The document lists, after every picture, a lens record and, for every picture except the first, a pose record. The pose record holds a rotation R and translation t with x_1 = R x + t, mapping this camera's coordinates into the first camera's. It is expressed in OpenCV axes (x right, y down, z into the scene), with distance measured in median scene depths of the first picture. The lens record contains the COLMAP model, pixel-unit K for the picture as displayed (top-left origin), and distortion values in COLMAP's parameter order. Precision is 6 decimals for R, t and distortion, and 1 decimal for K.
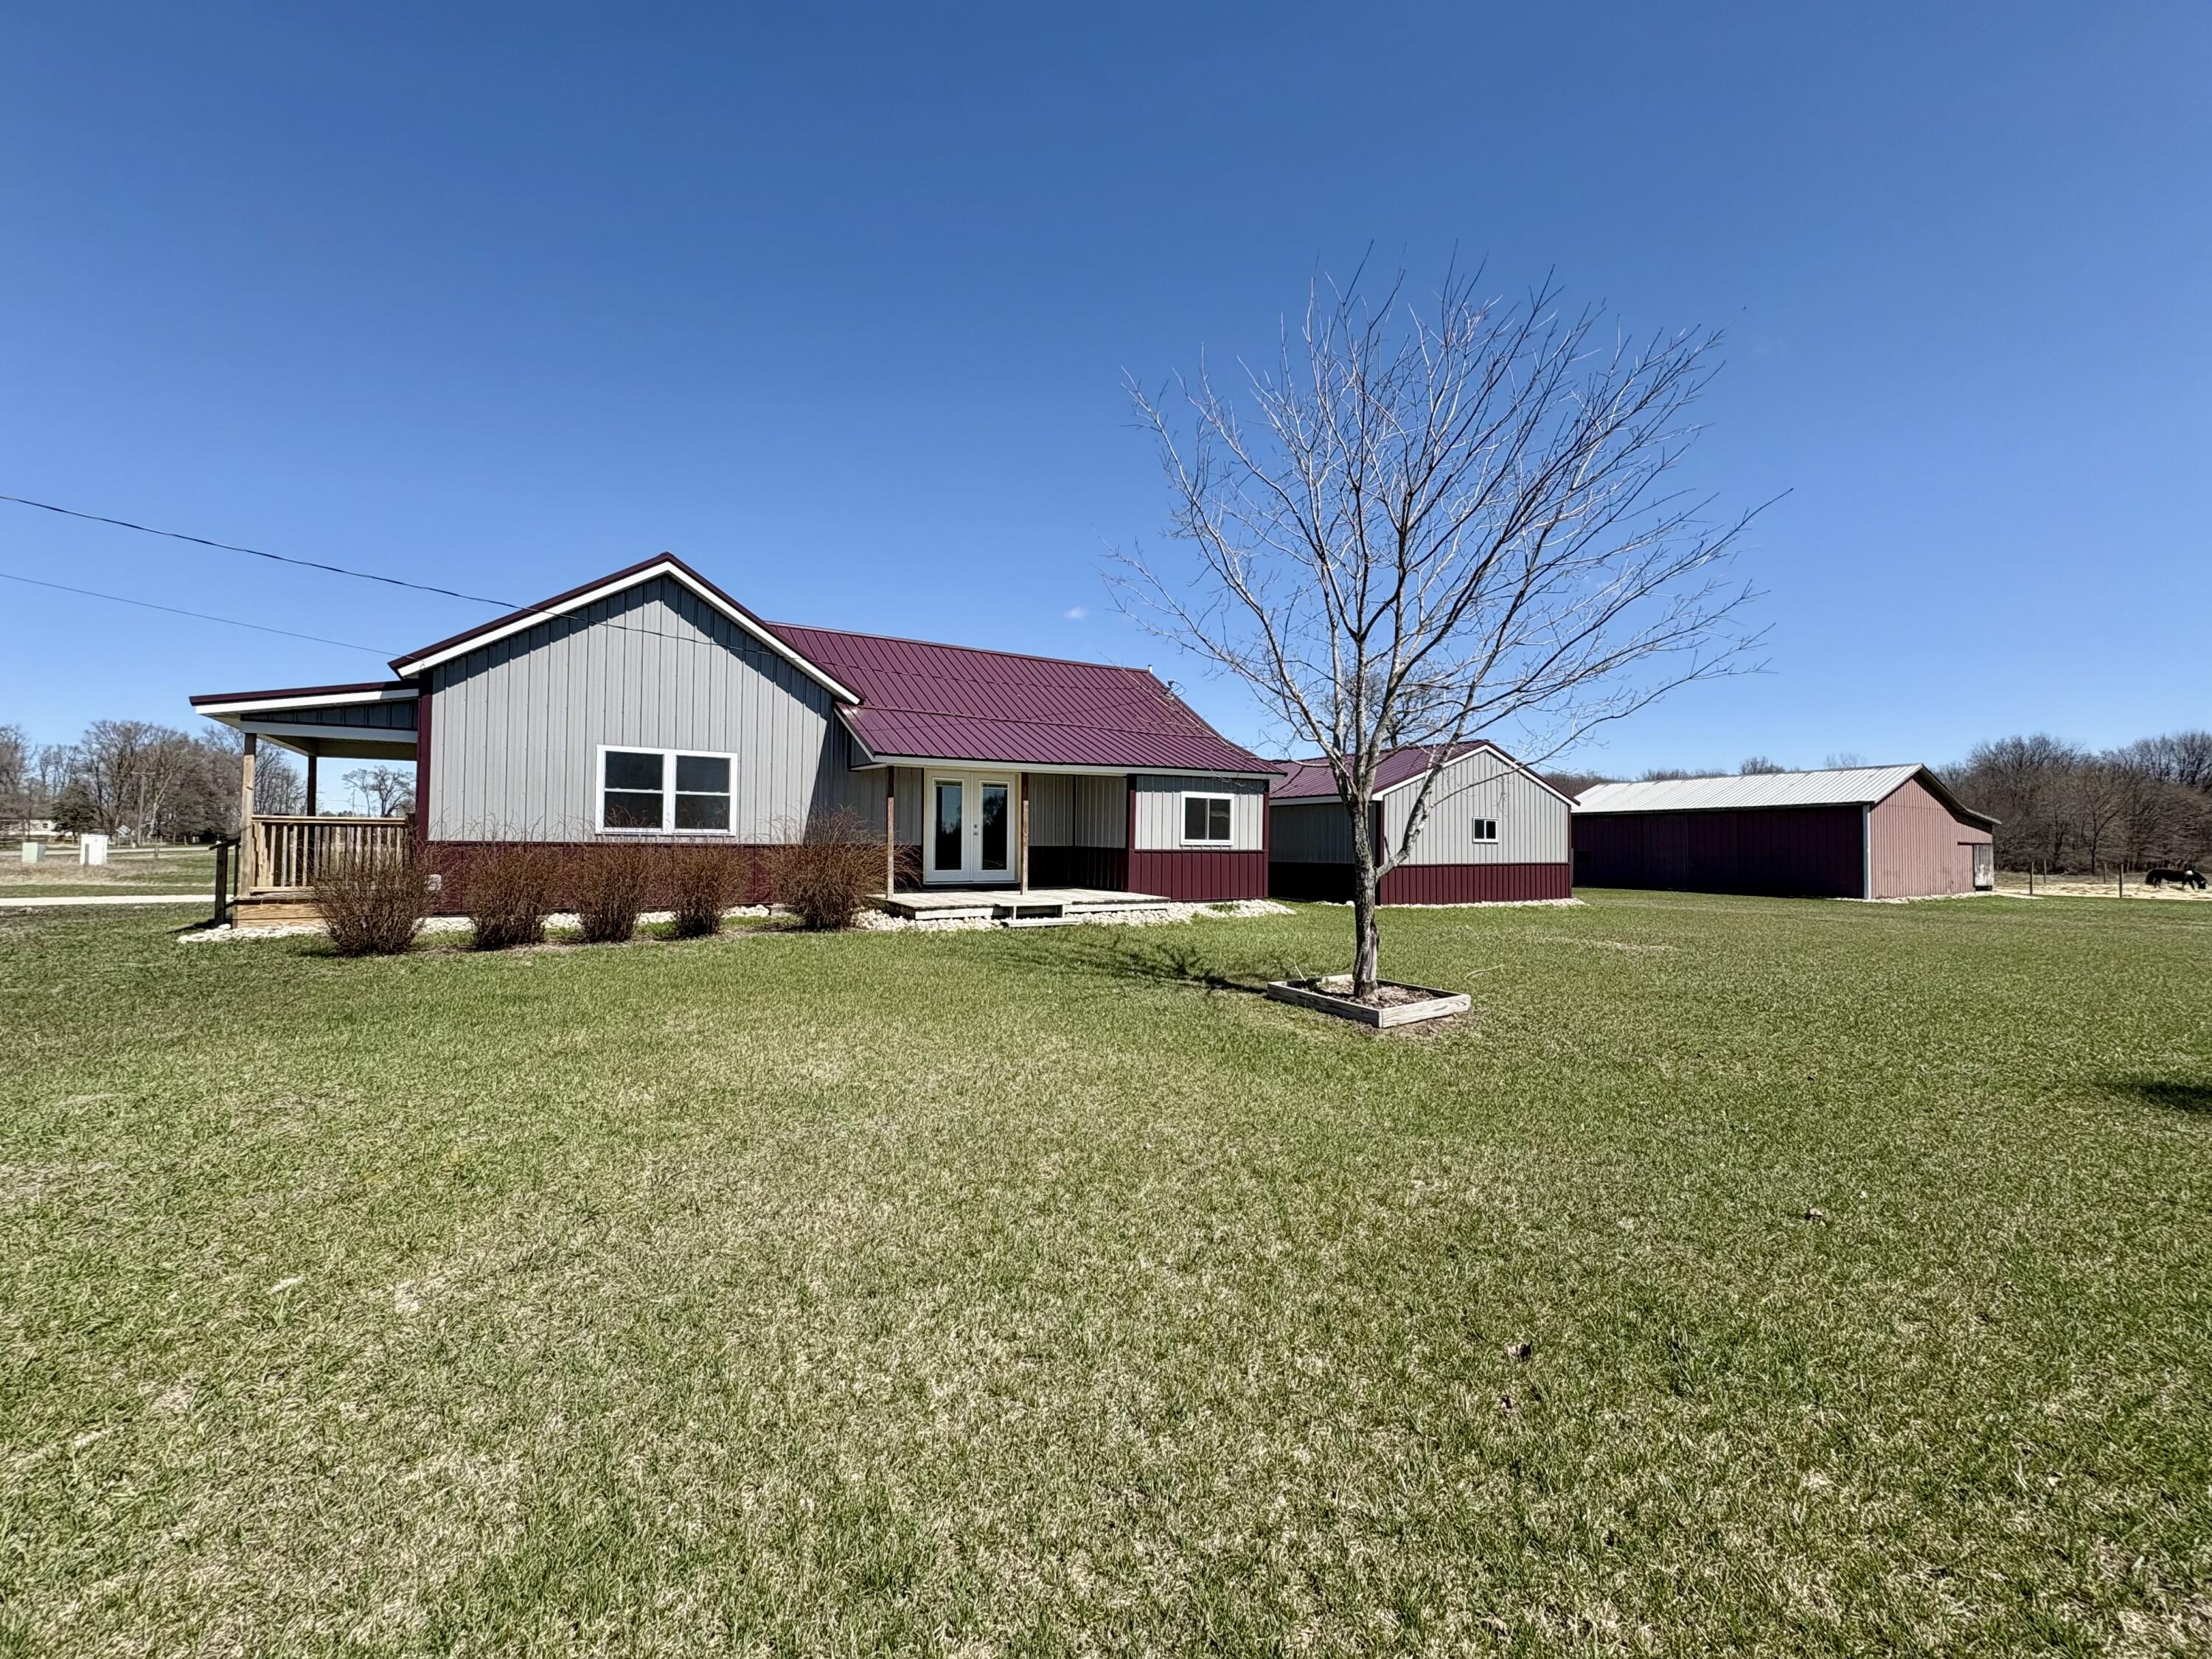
lens RADIAL K [[879.4, 0, 1105.0], [0, 879.4, 822.8], [0, 0, 1]] dist [-0.001960, 0.000363]
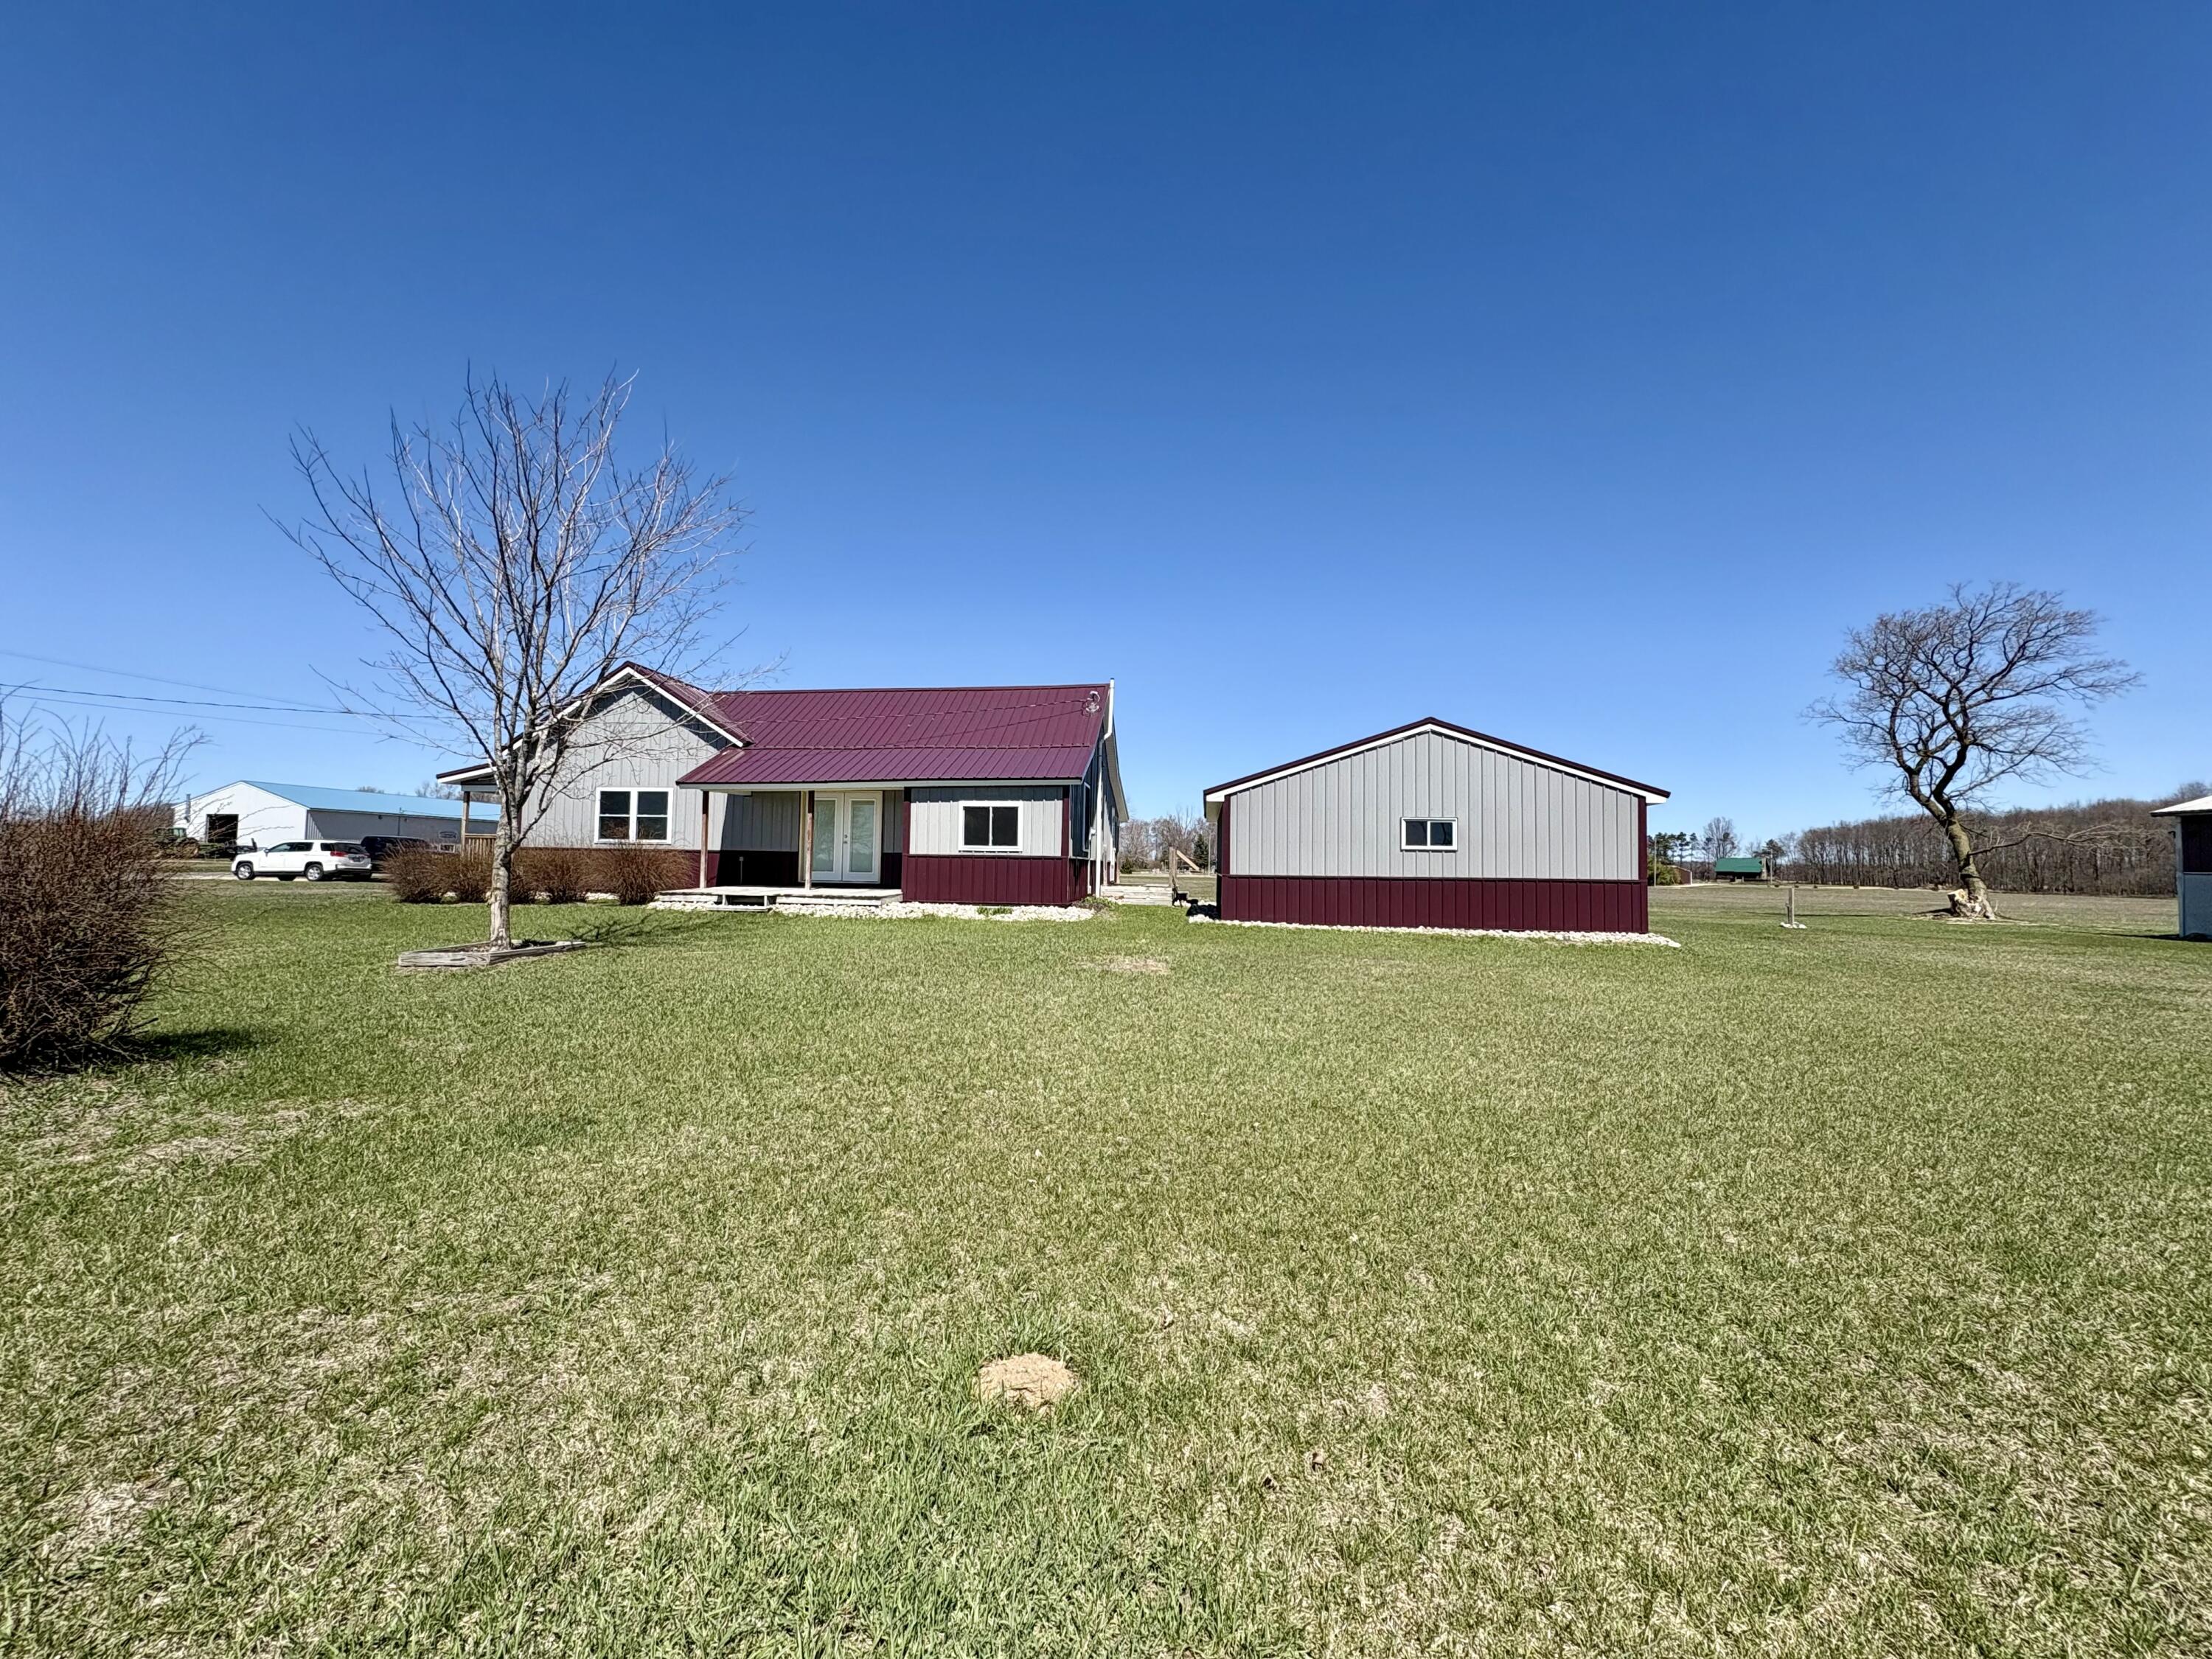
lens RADIAL K [[879.4, 0, 1107.6], [0, 879.4, 819.7], [0, 0, 1]] dist [-0.001960, 0.000363]
pose [[0.765161, -0.030939, -0.643095, 1.021592], [0.006621, 0.999170, -0.040191, 0.035546], [0.643805, 0.026495, 0.764731, 0.328726]]
